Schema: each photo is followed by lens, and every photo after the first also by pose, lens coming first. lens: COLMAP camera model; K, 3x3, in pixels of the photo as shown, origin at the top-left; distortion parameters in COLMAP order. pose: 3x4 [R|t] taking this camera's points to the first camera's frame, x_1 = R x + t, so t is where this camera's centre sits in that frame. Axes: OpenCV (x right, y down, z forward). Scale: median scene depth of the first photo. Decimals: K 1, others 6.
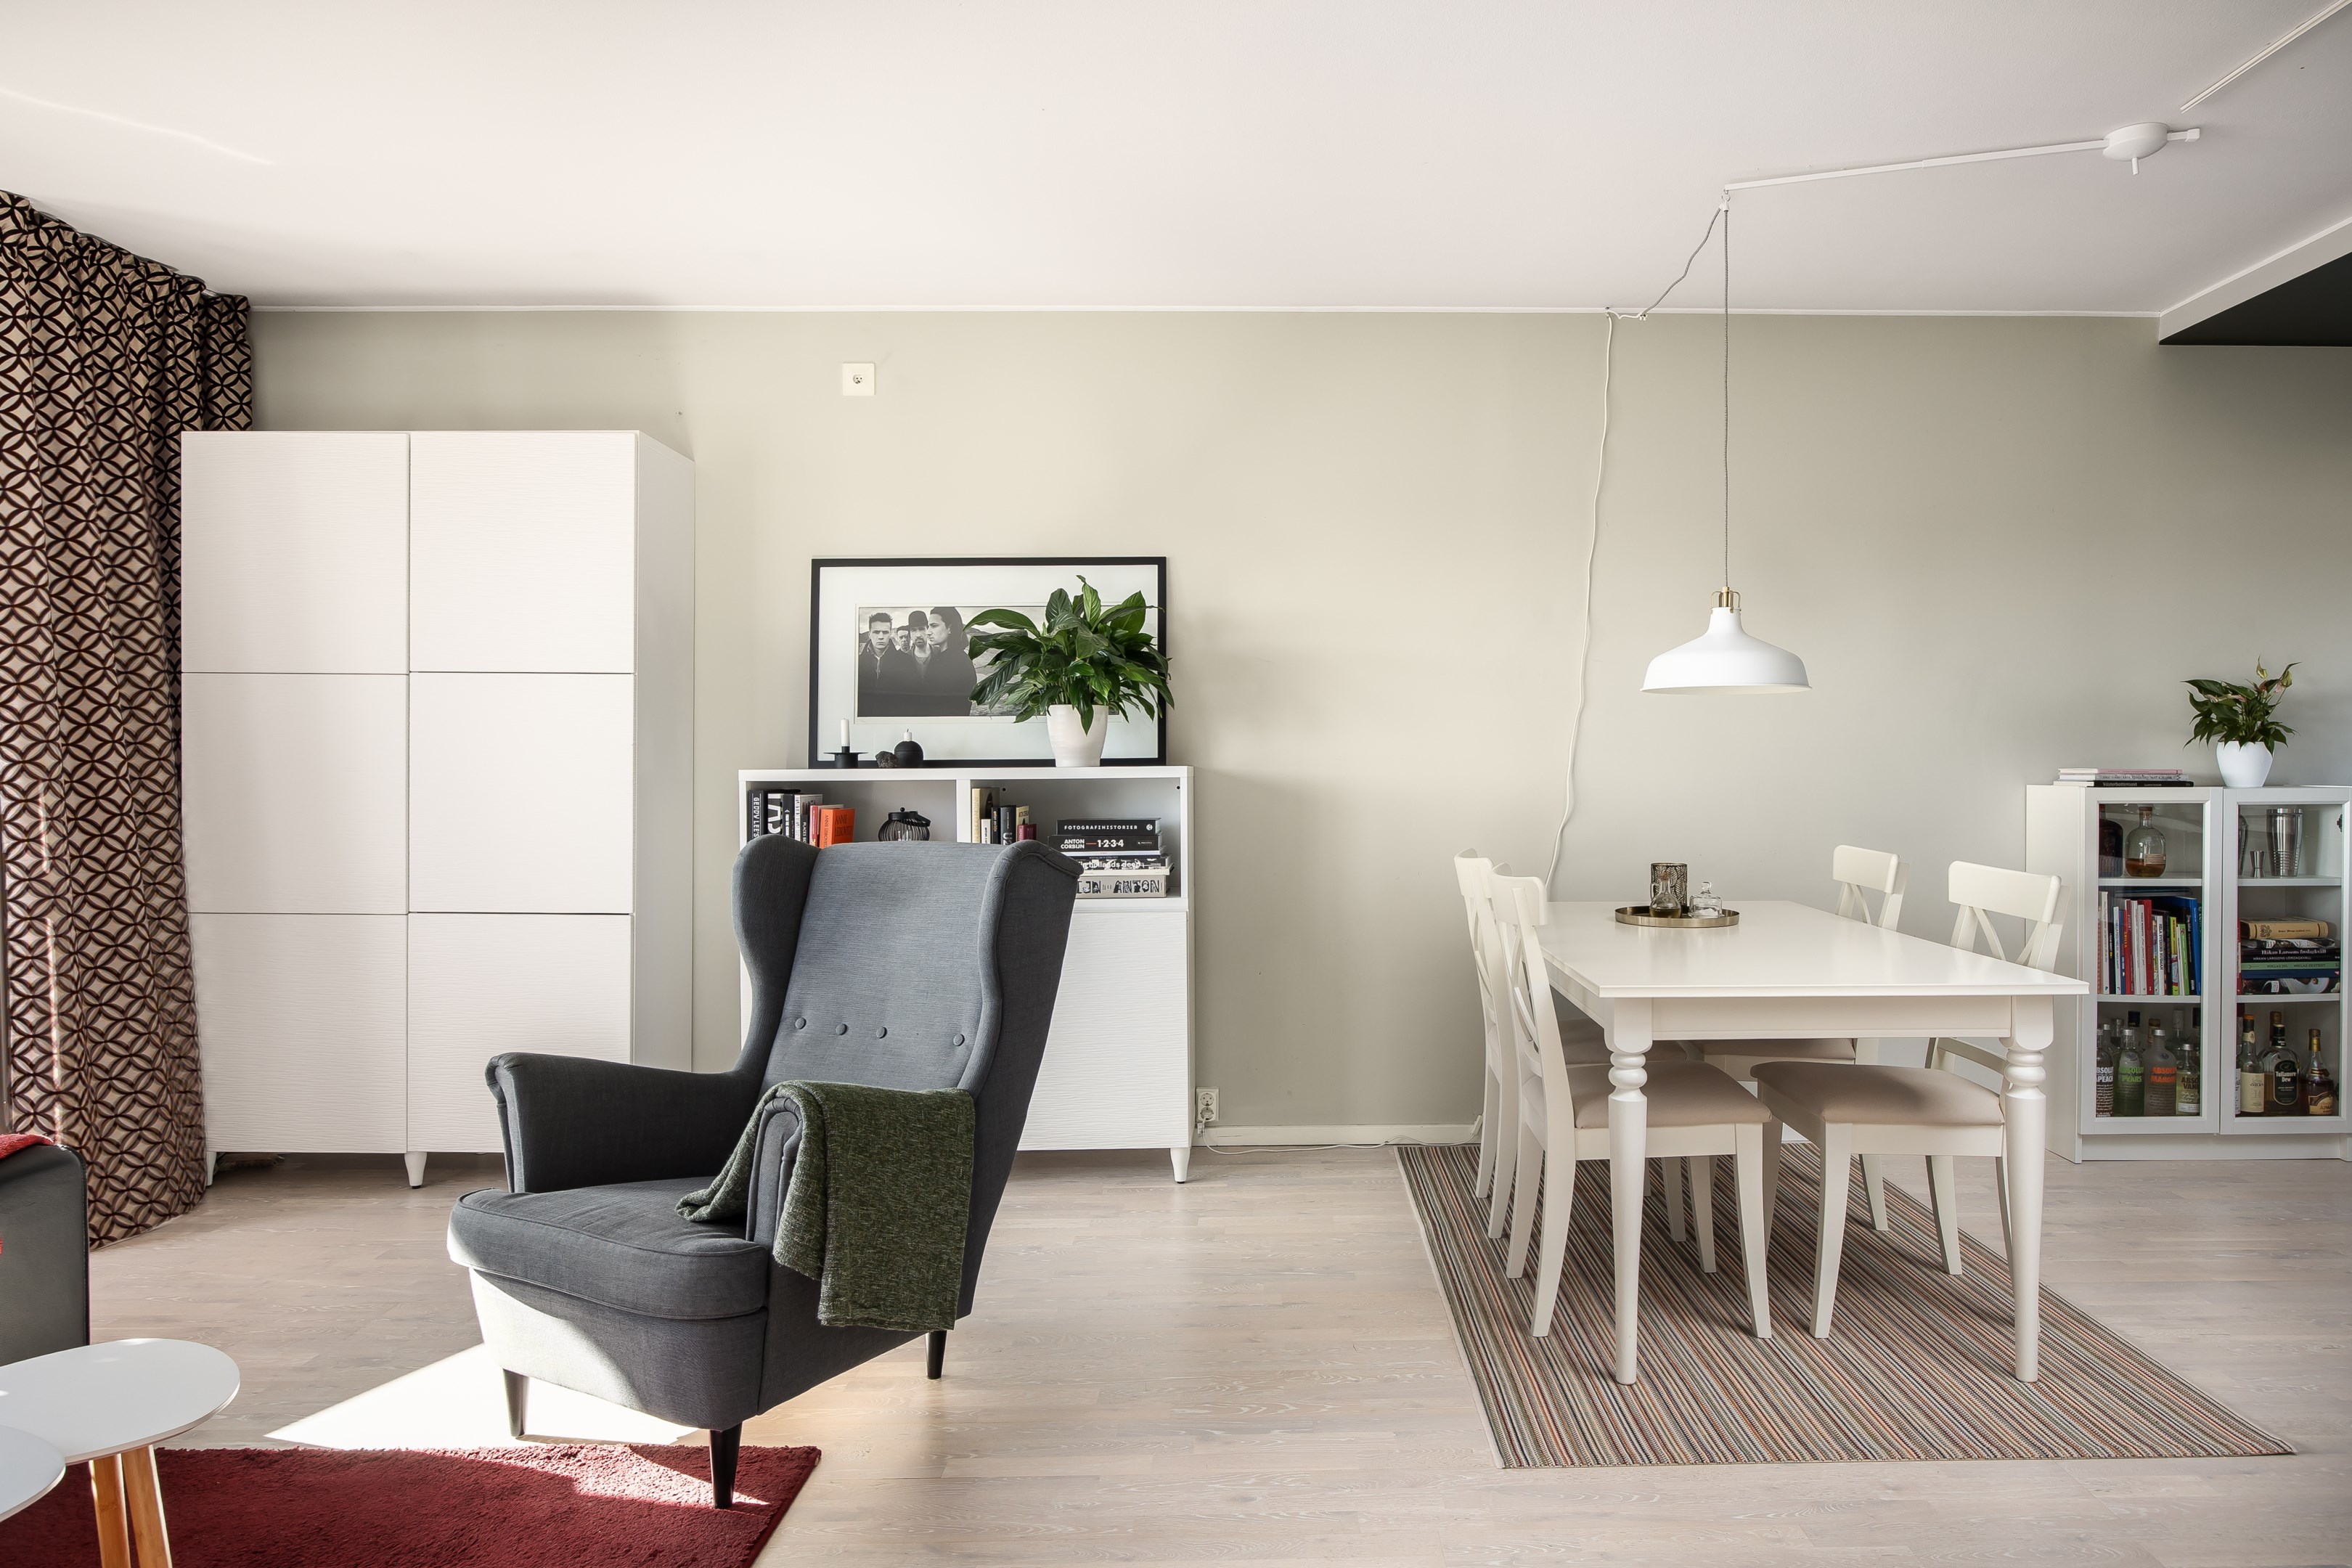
lens RADIAL K [[1483.1, 0, 1283.6], [0, 1483.1, 781.1], [0, 0, 1]] dist [-0.003428, -0.001801]
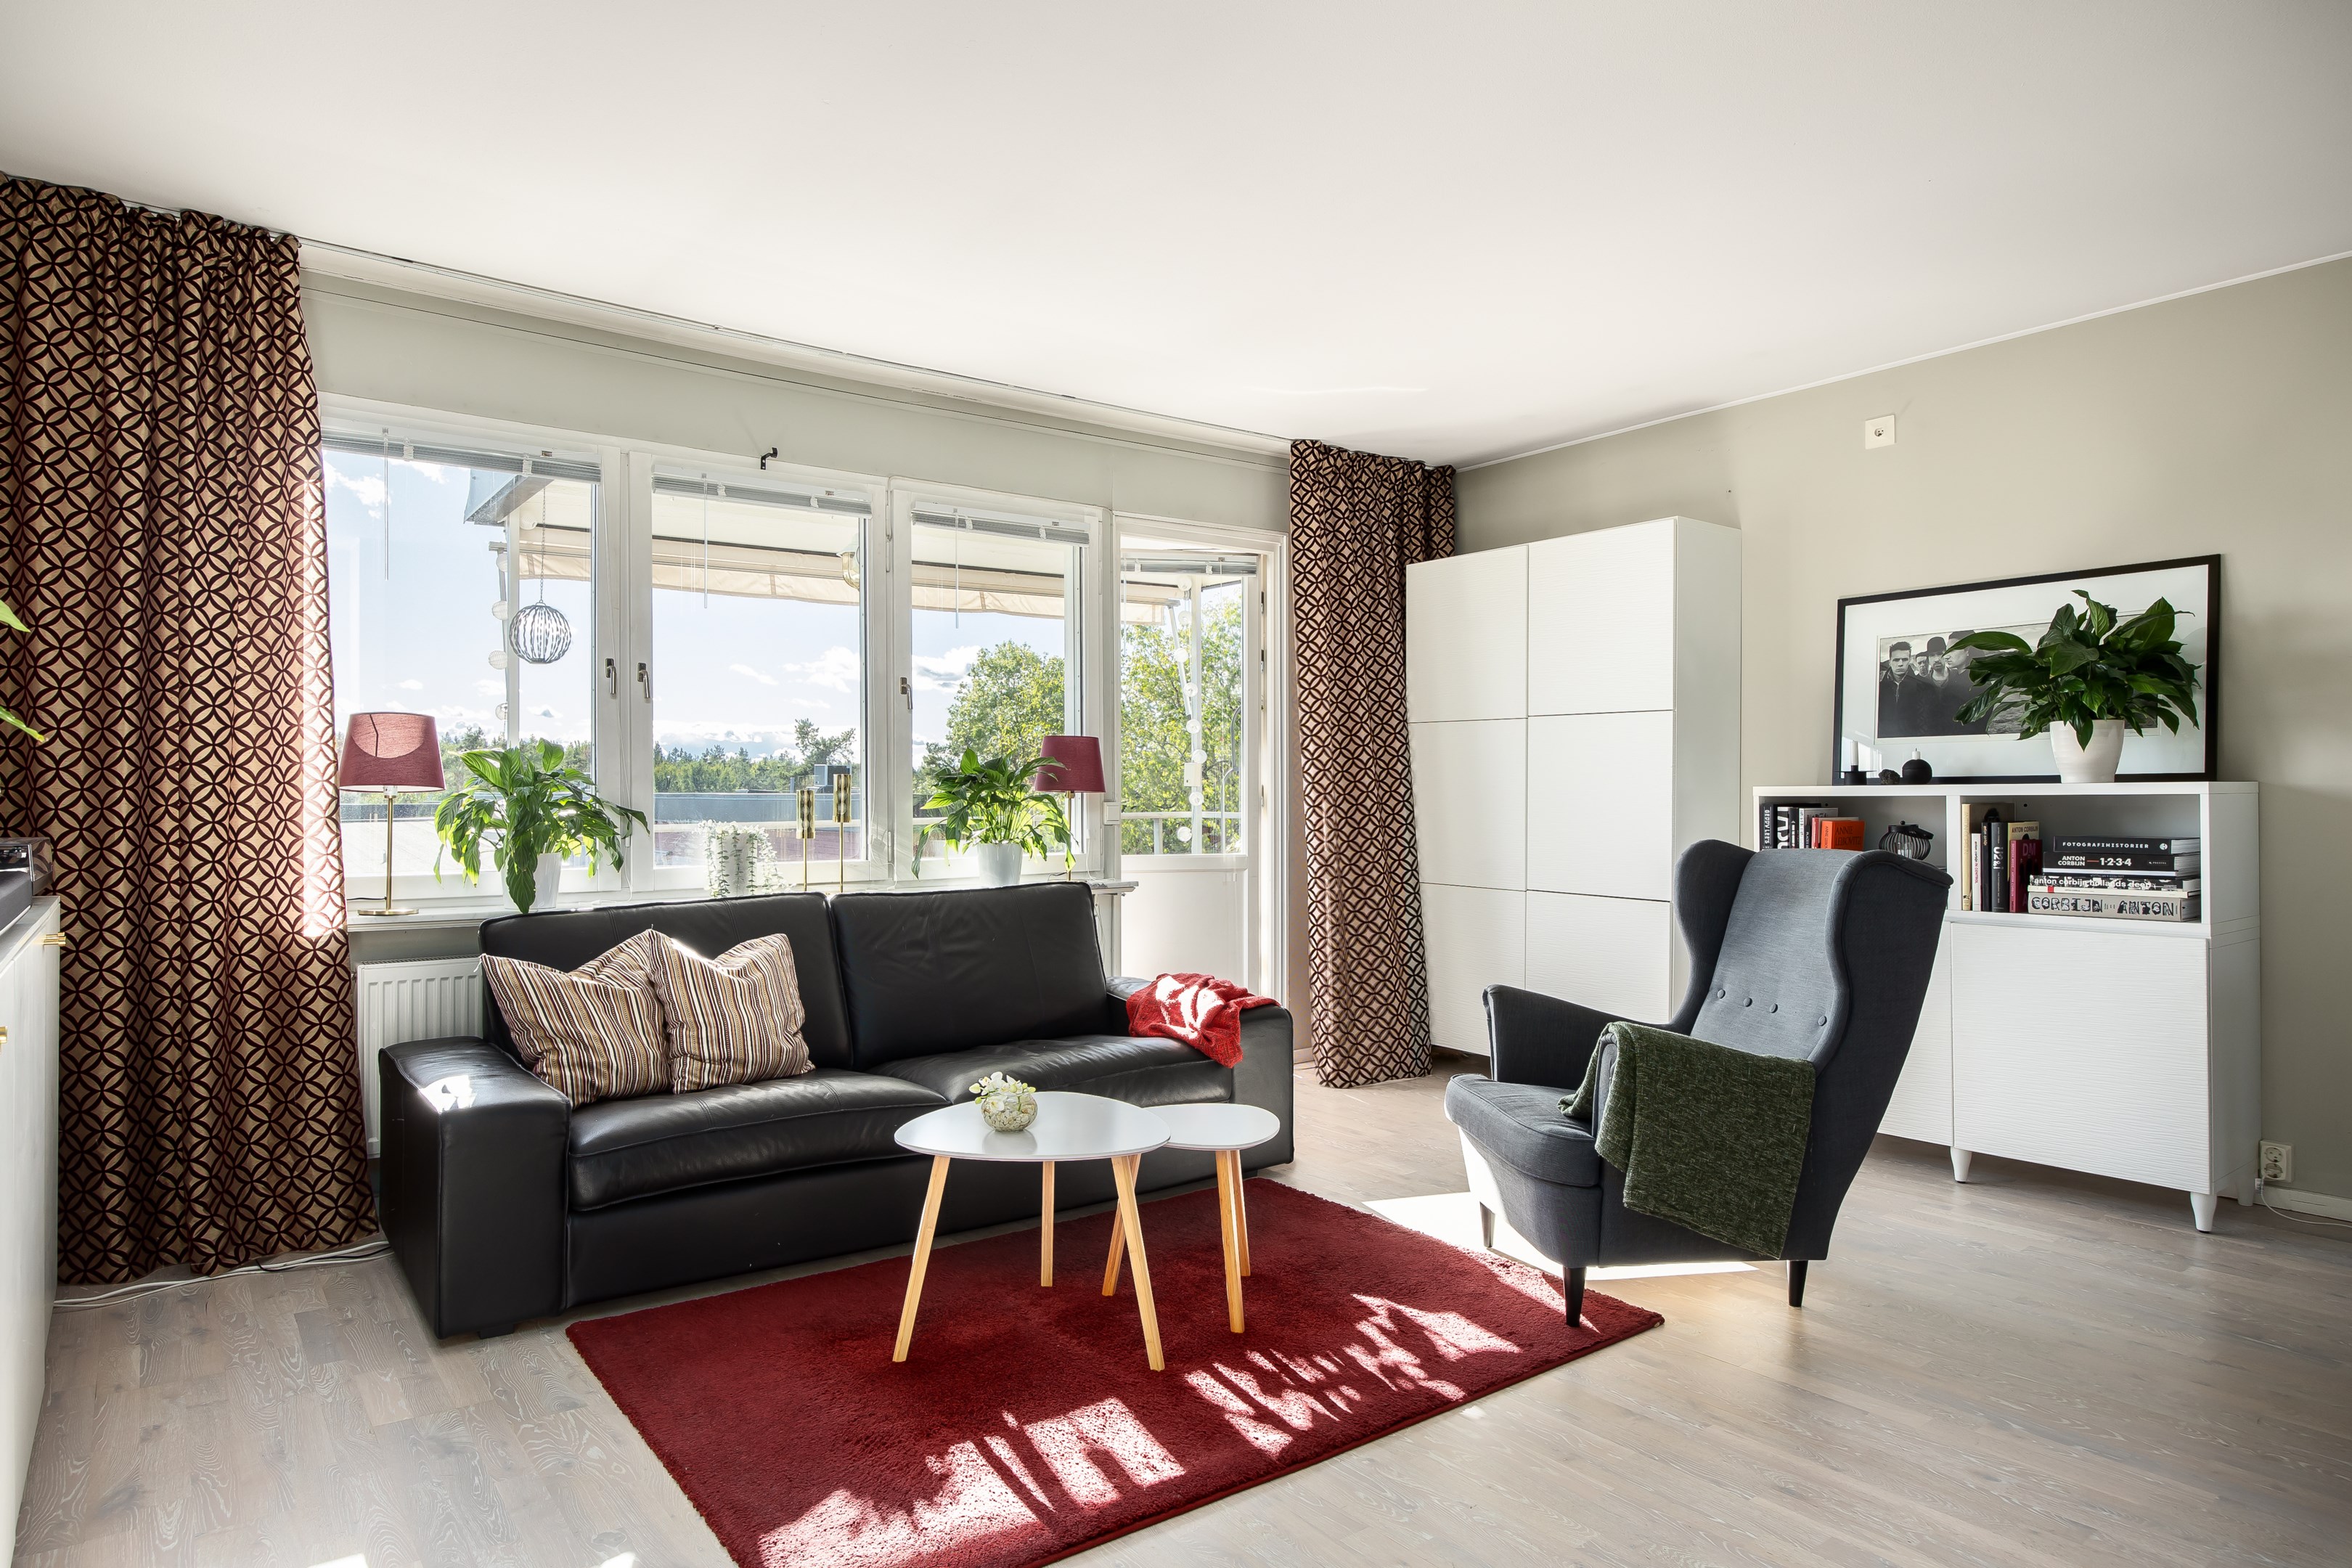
lens RADIAL K [[1380.6, 0, 1169.8], [0, 1380.6, 770.2], [0, 0, 1]] dist [0.020767, -0.003857]
pose [[0.594056, -0.010087, -0.804360, 0.250735], [-0.002321, 0.999896, -0.014253, -0.003754], [0.804420, 0.010334, 0.593971, -0.041200]]
